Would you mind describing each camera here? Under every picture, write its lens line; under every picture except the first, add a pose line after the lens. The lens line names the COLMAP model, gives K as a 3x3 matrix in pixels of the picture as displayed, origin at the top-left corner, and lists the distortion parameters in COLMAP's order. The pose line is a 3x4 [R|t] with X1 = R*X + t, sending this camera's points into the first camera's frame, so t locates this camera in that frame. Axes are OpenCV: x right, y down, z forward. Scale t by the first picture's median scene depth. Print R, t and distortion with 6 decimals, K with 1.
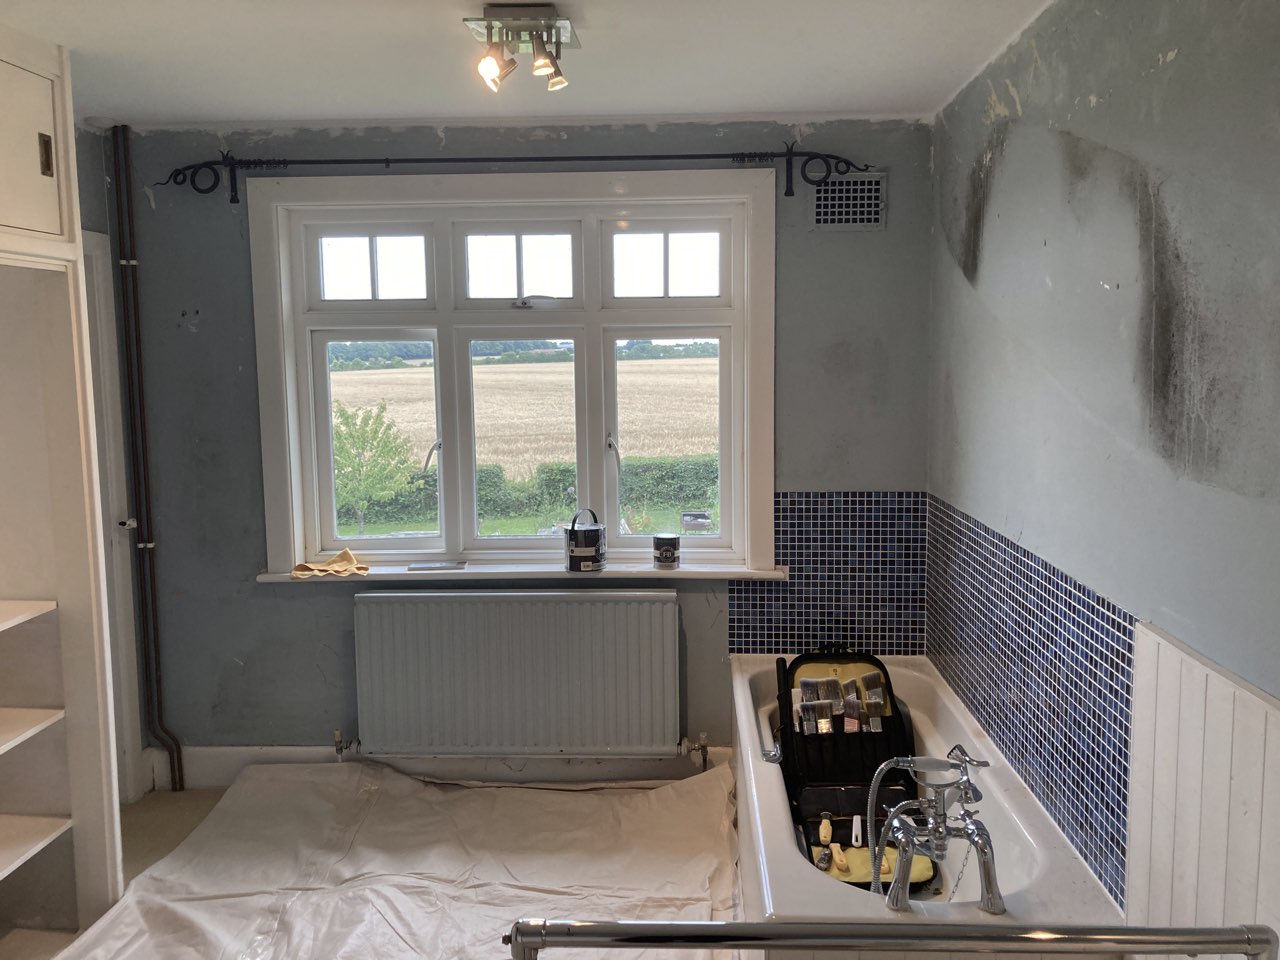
lens RADIAL K [[1082.3, 0, 640.0], [0, 1082.3, 480.0], [0, 0, 1]] dist [0.014764, -0.005292]
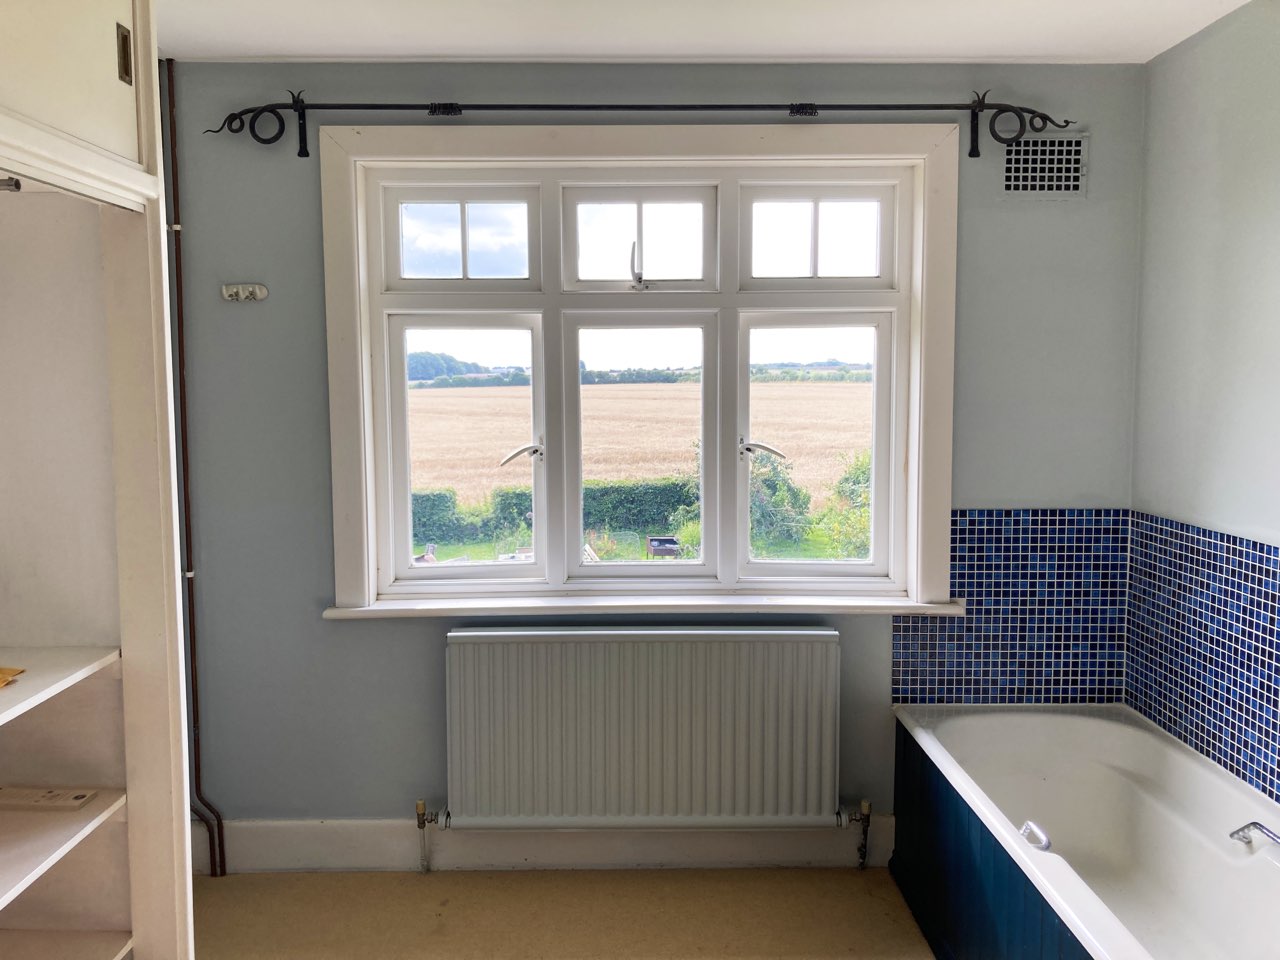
lens RADIAL K [[1097.9, 0, 640.0], [0, 1097.9, 480.0], [0, 0, 1]] dist [-0.008171, 0.002670]
pose [[0.998399, -0.000834, 0.056566, -0.162530], [0.002133, 0.999735, -0.022907, 0.006770], [-0.056532, 0.022991, 0.998136, 0.164900]]
